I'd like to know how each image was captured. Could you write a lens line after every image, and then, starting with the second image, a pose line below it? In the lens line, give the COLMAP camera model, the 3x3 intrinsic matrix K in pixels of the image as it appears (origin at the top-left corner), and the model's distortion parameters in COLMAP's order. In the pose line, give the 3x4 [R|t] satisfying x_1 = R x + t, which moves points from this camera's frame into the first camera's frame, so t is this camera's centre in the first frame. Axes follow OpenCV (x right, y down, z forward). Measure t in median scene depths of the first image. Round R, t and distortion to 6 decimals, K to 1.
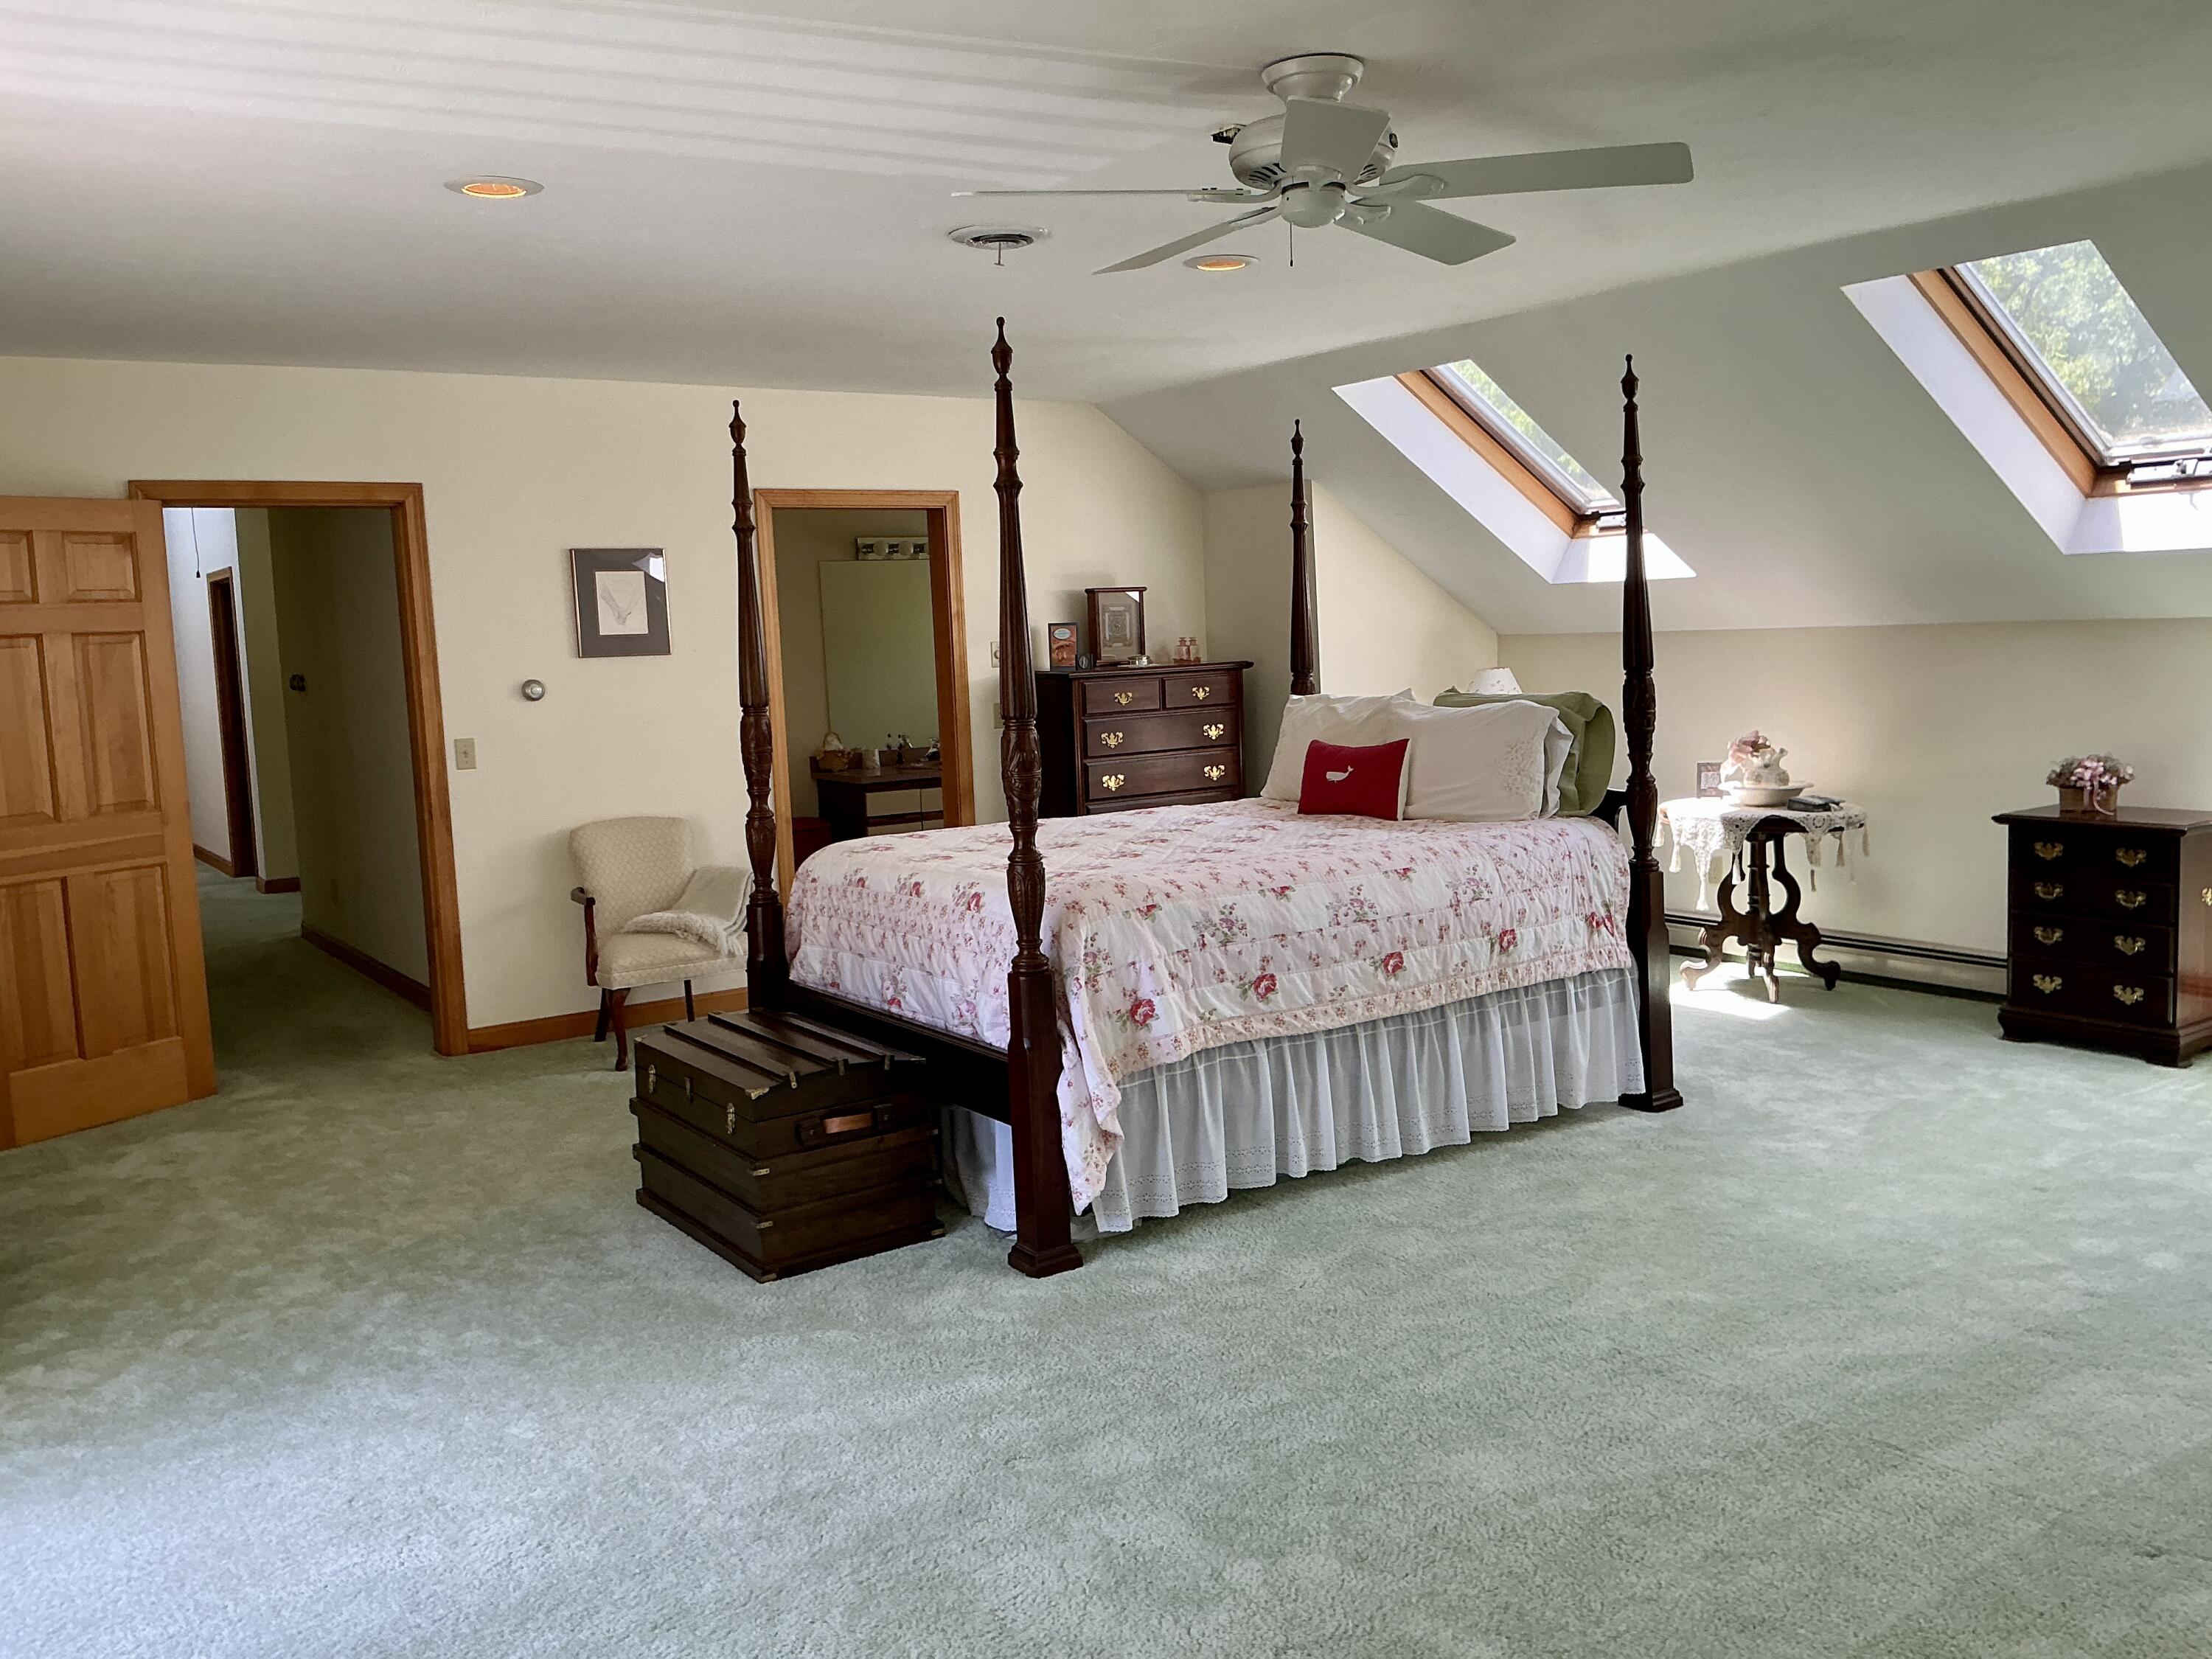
lens RADIAL K [[1843.4, 0, 1090.8], [0, 1843.4, 827.7], [0, 0, 1]] dist [0.128890, -0.256947]
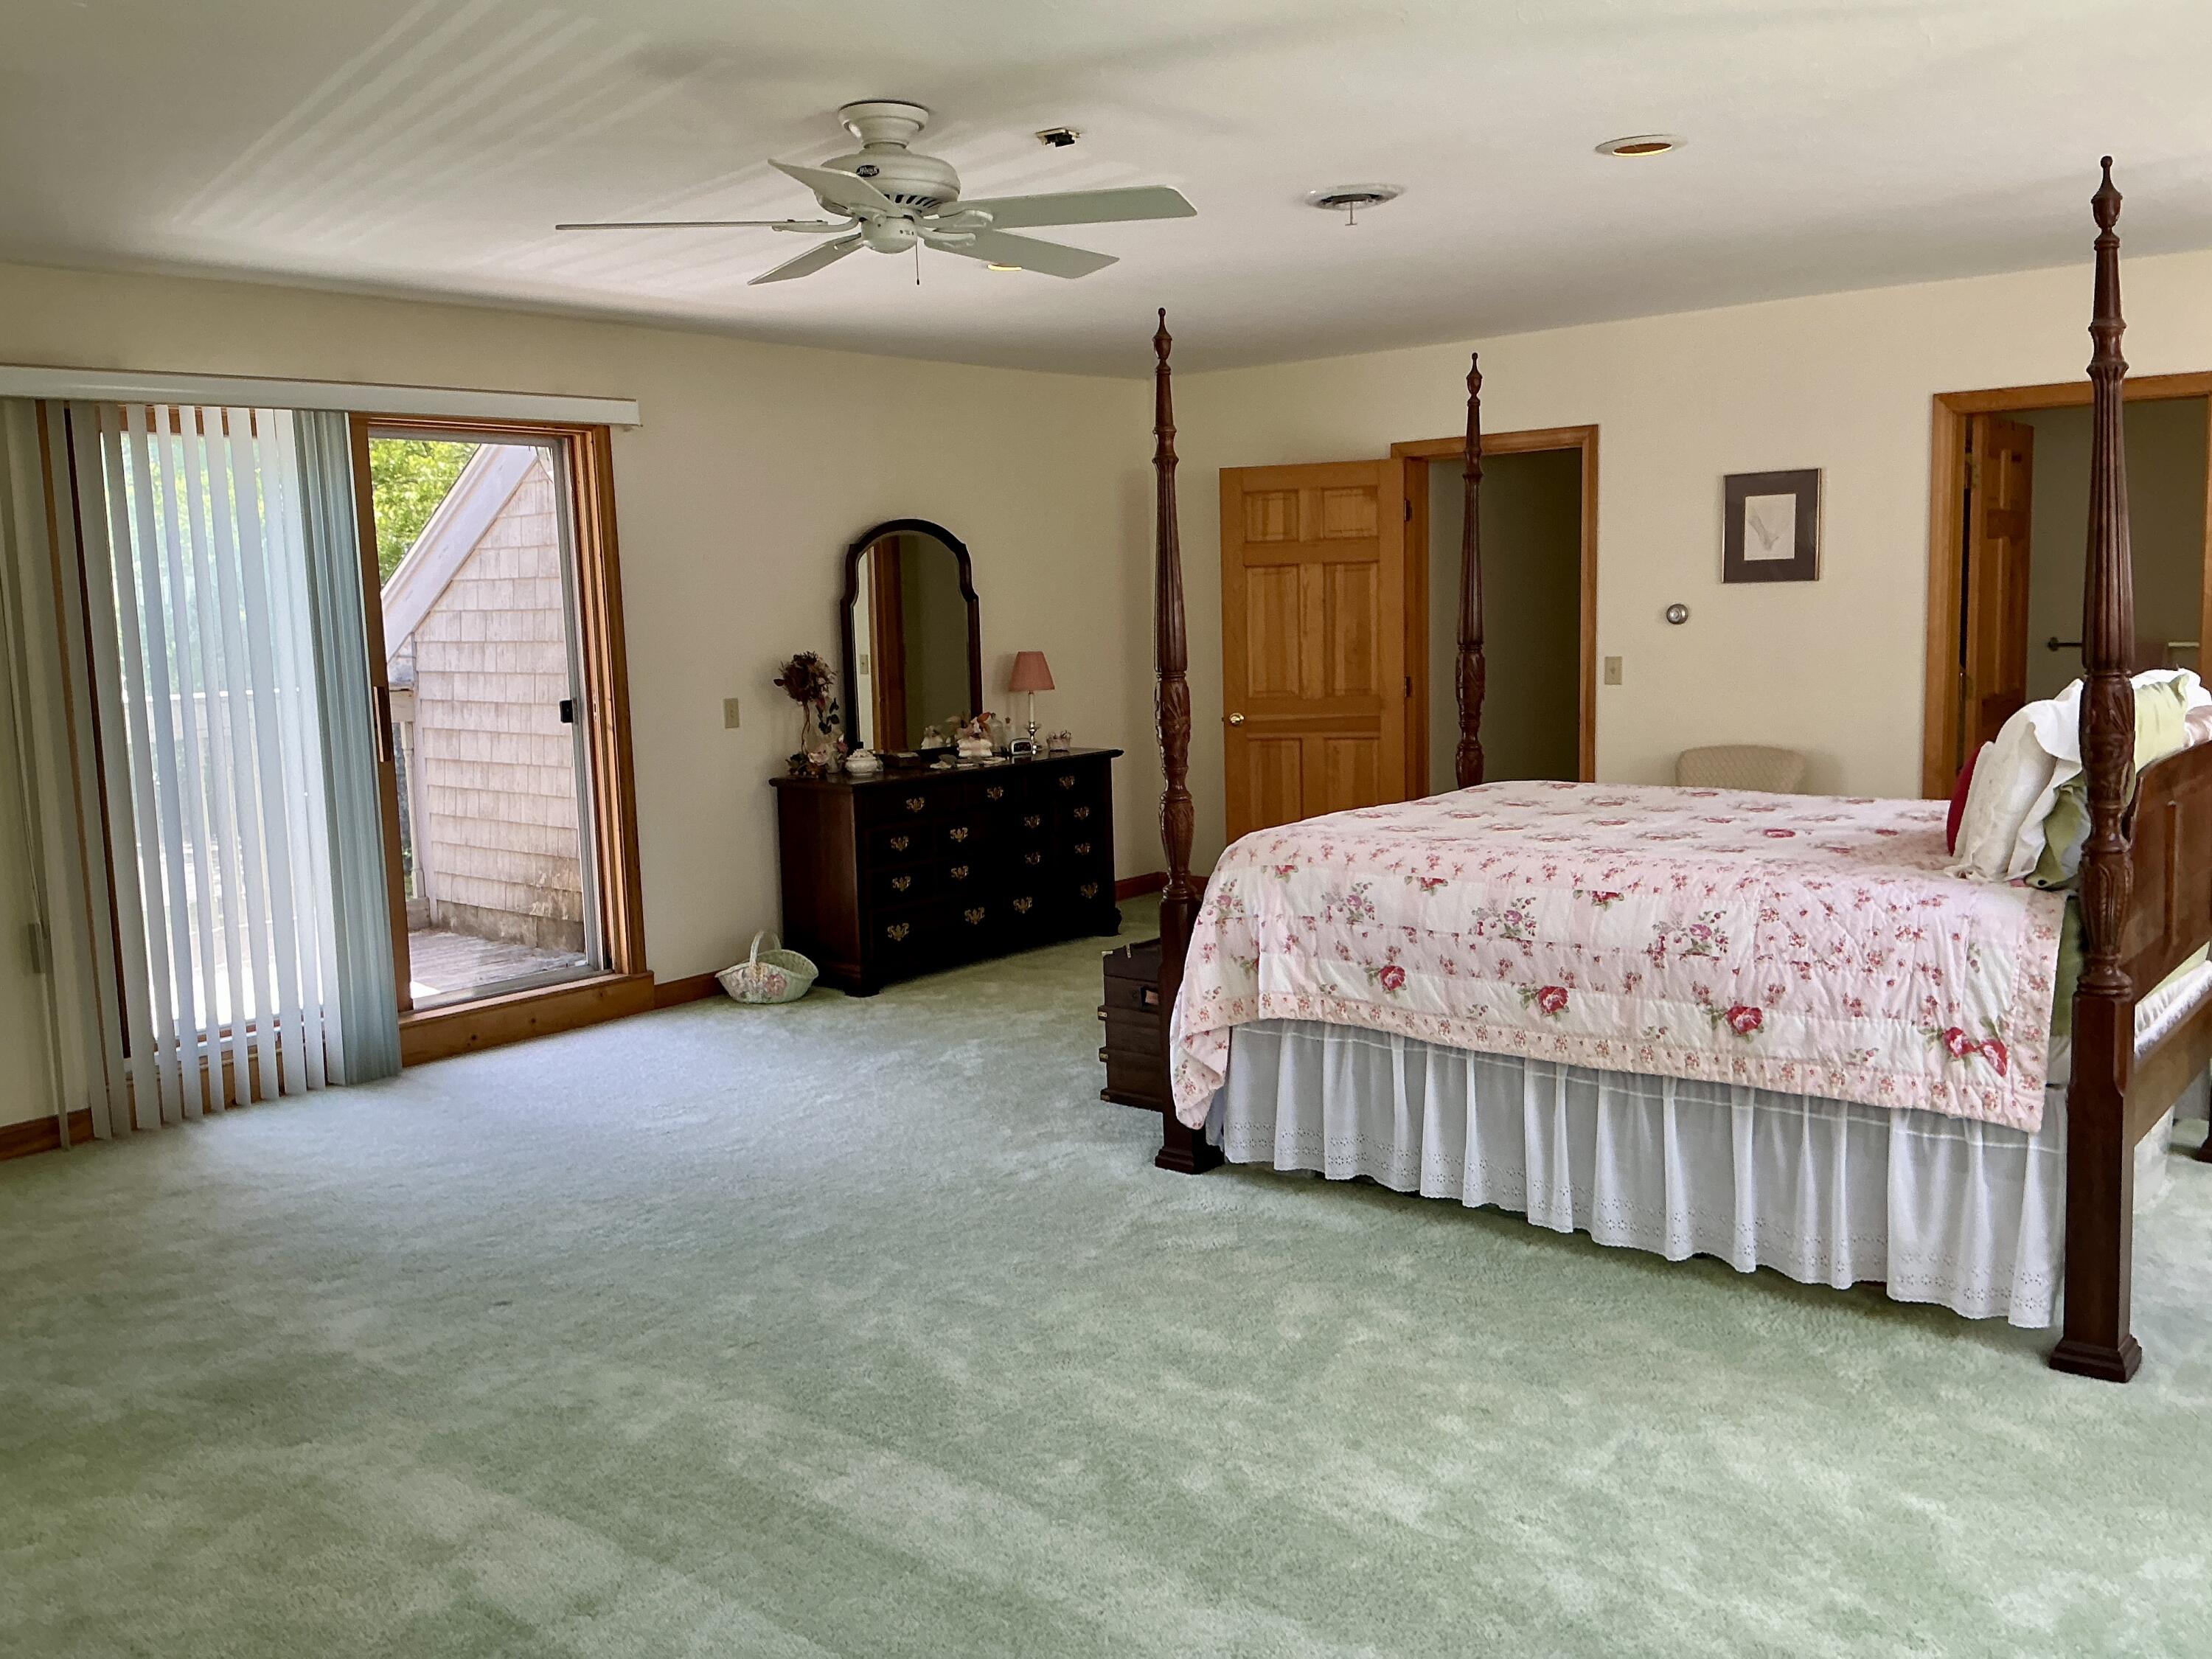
lens RADIAL K [[1843.4, 0, 1109.0], [0, 1843.4, 829.5], [0, 0, 1]] dist [0.128890, -0.256947]
pose [[0.267867, 0.152572, -0.951299, 0.913623], [-0.082798, 0.987374, 0.135043, -0.100246], [0.959892, 0.042592, 0.277117, 0.590626]]
